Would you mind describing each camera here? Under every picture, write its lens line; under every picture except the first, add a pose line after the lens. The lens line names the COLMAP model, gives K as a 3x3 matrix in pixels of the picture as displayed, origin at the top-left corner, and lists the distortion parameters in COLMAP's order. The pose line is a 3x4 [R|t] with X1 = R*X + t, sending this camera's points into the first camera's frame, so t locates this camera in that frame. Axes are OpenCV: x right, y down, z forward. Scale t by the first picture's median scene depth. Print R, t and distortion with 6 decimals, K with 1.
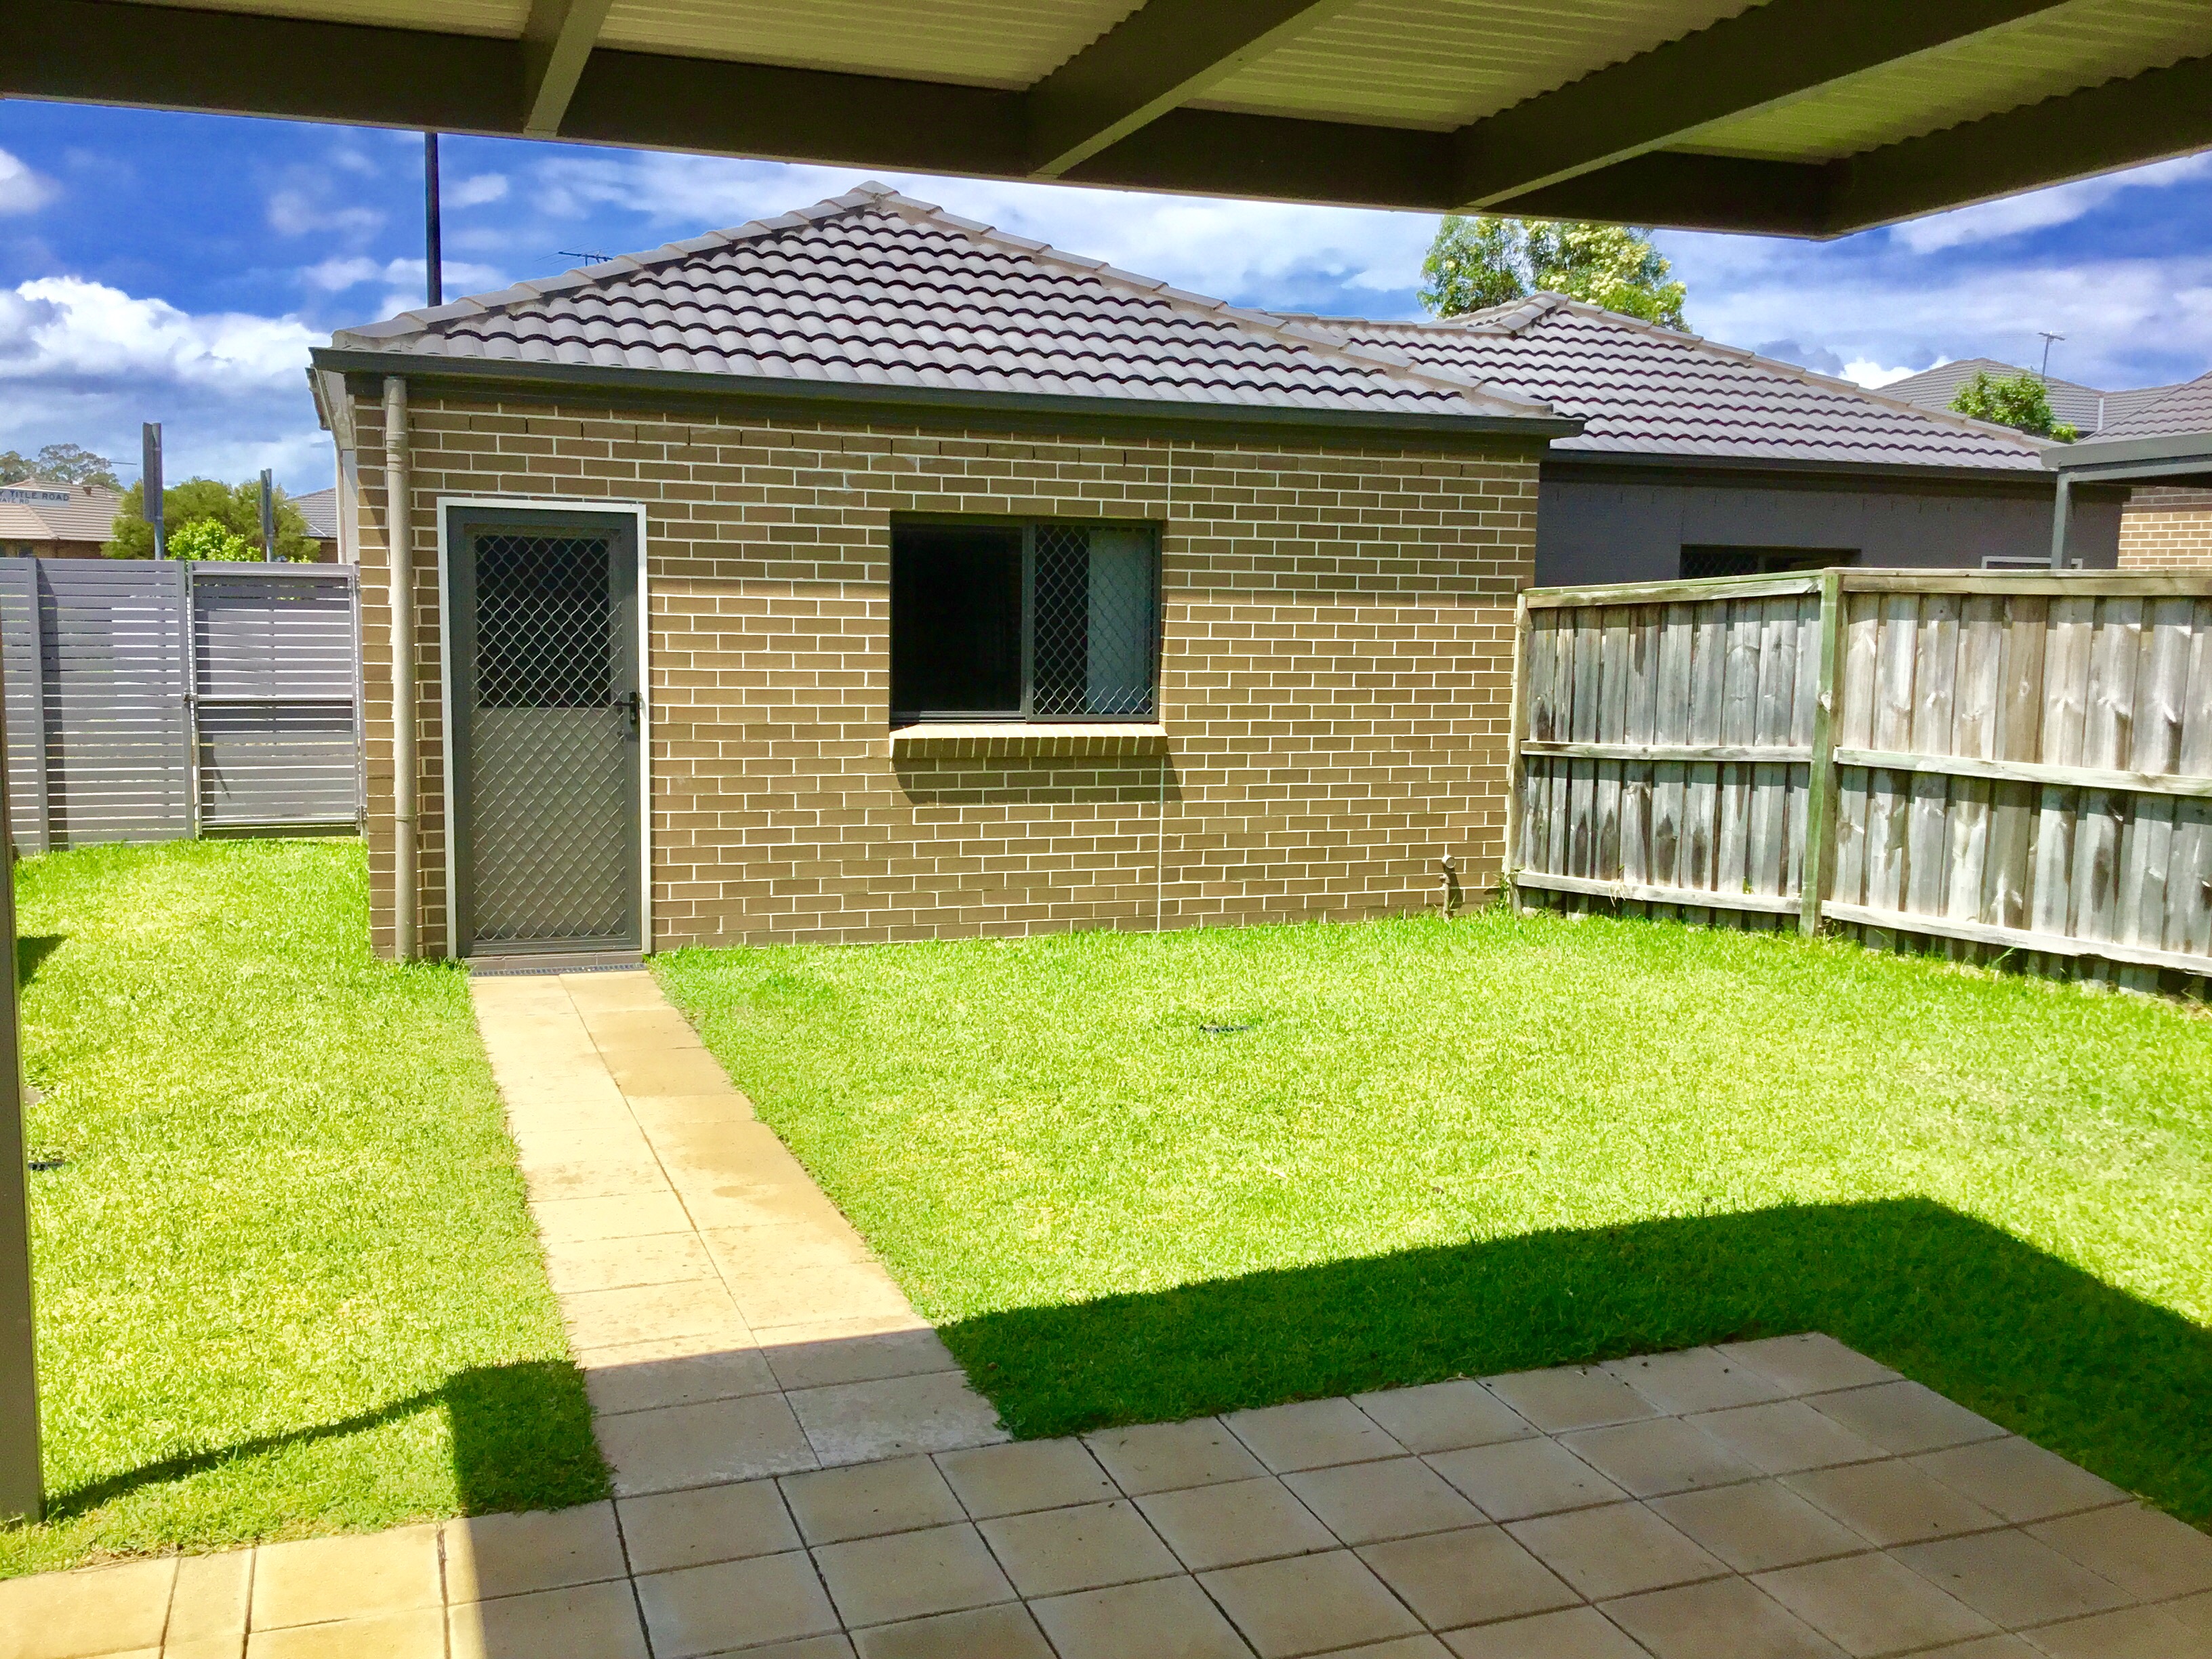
lens RADIAL K [[1991.1, 0, 1106.0], [0, 1991.1, 829.5], [0, 0, 1]] dist [0.008139, 0.001411]
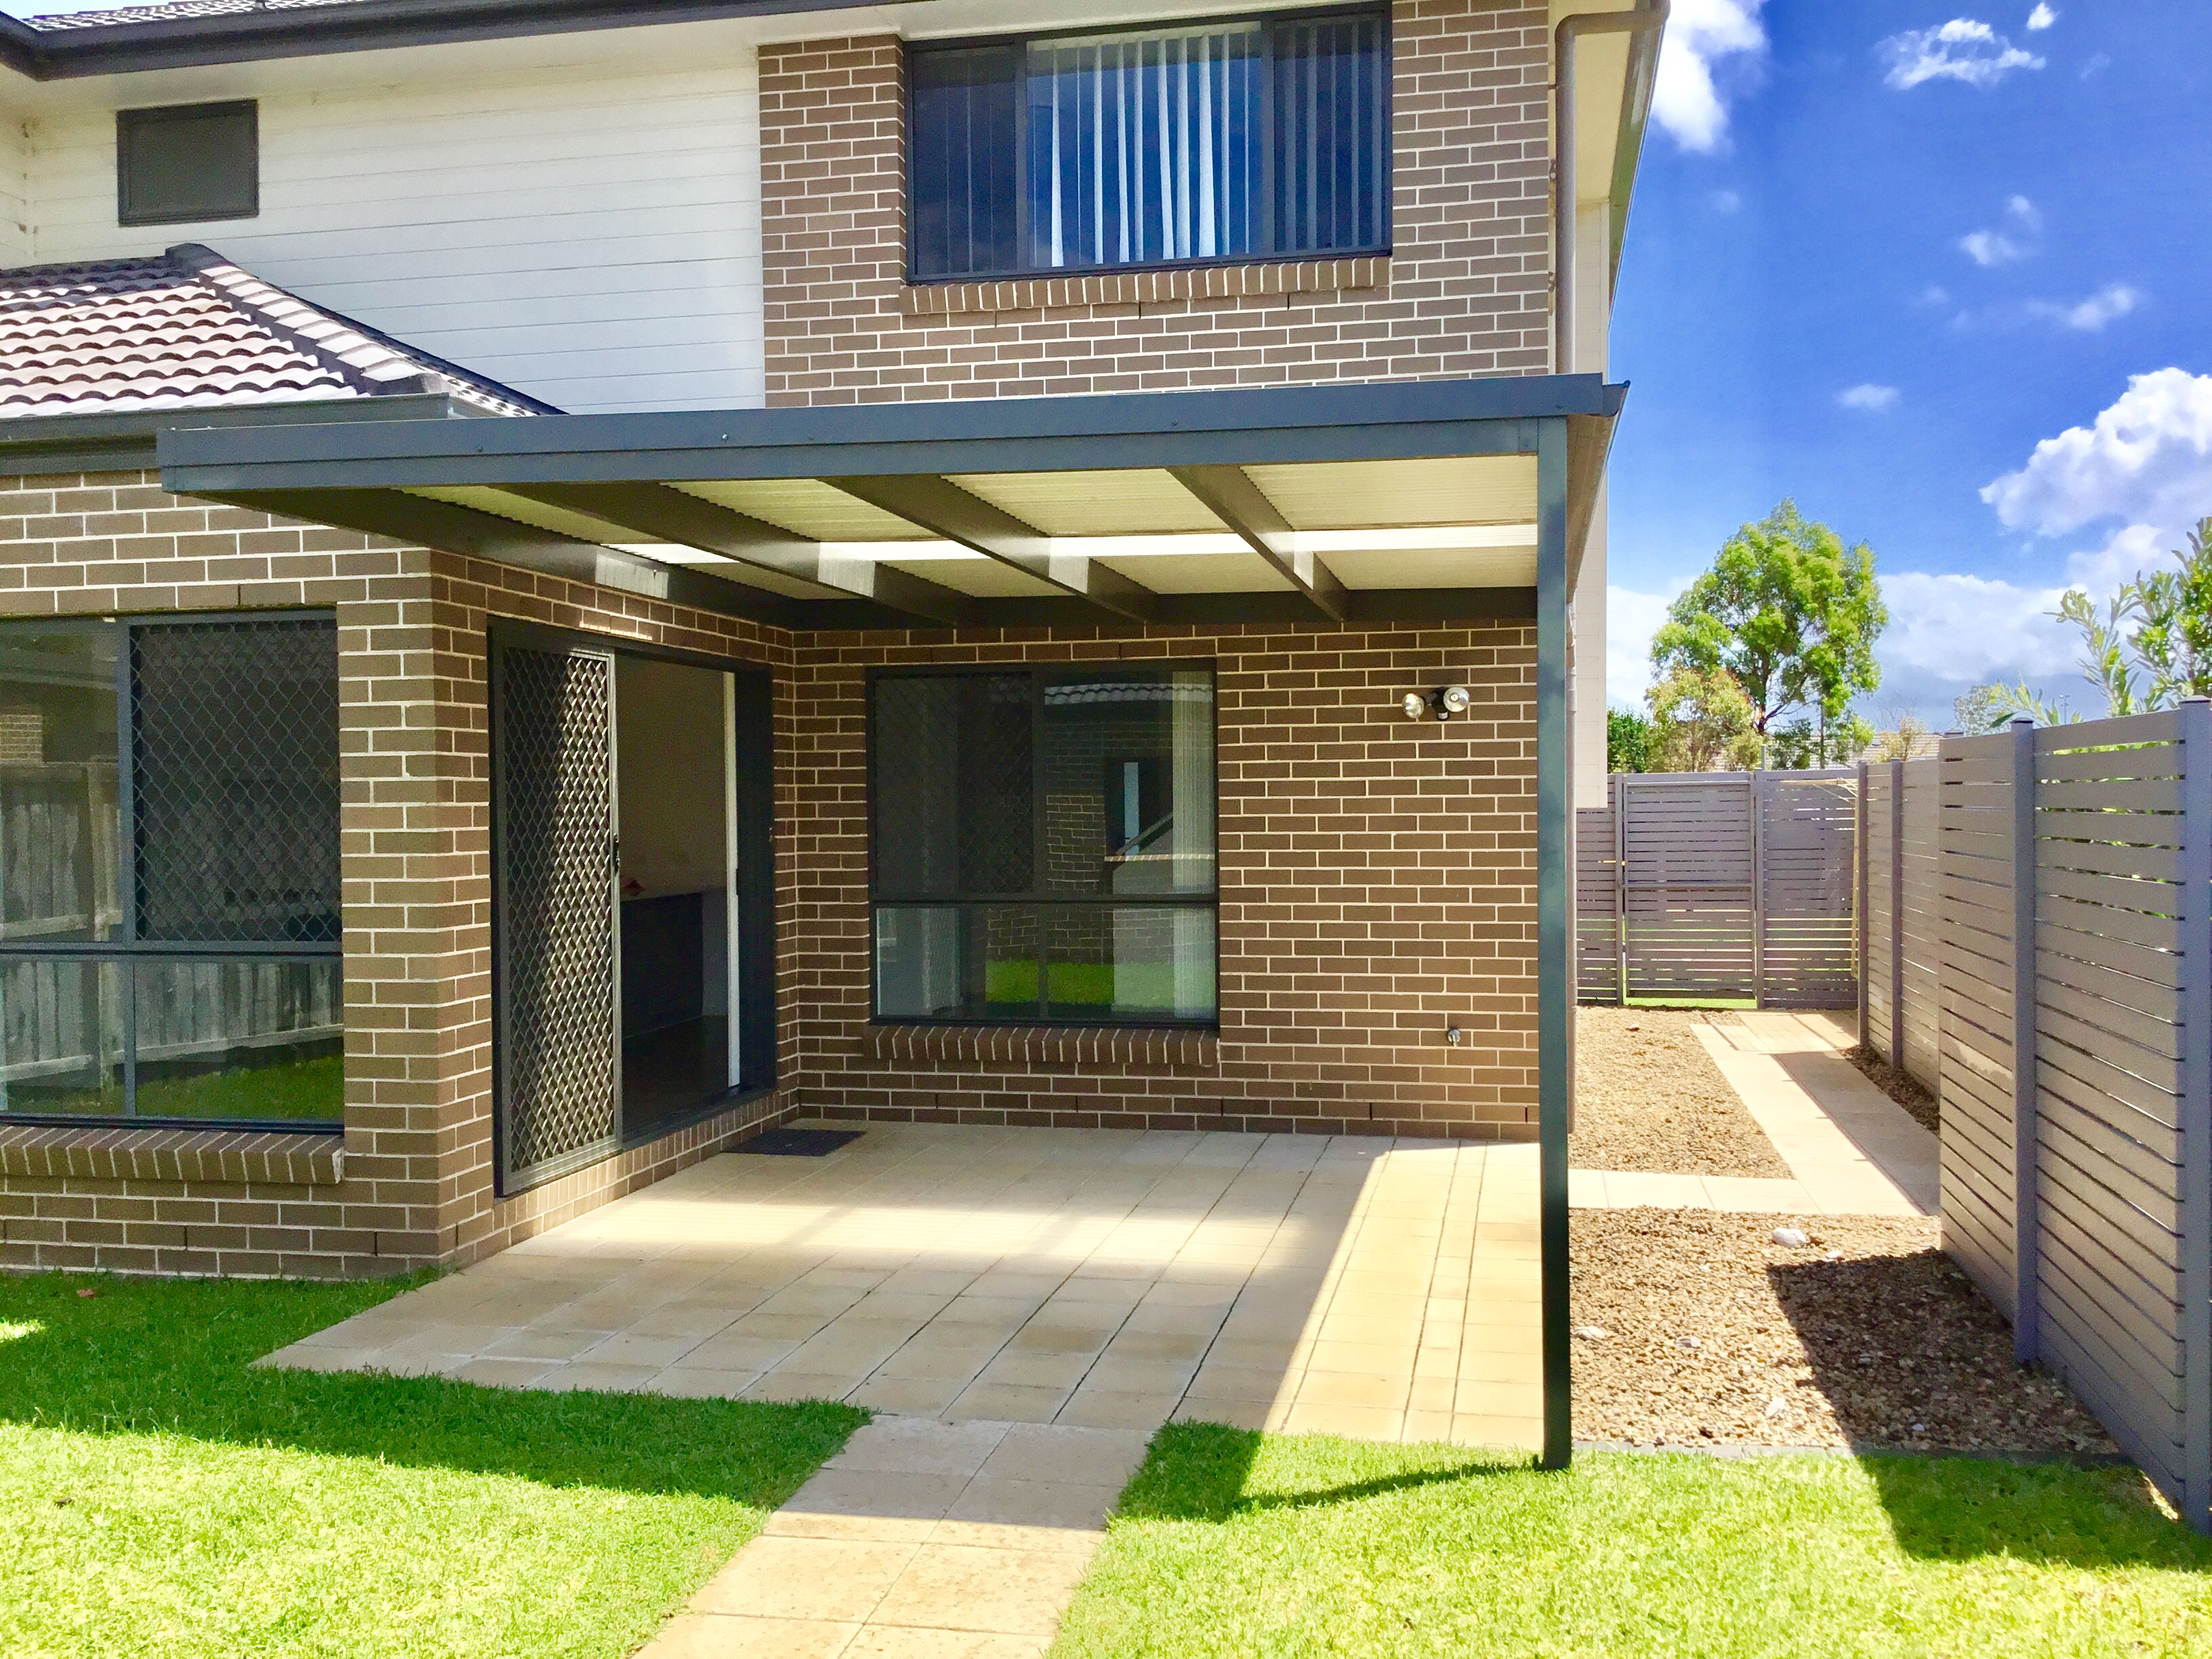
lens RADIAL K [[1991.1, 0, 1106.0], [0, 1991.1, 829.5], [0, 0, 1]] dist [0.008139, 0.001411]
pose [[-0.845736, -0.025111, 0.533010, -0.869637], [0.057352, 0.988828, 0.137587, -0.255887], [-0.530510, 0.146931, -0.834847, 1.947105]]
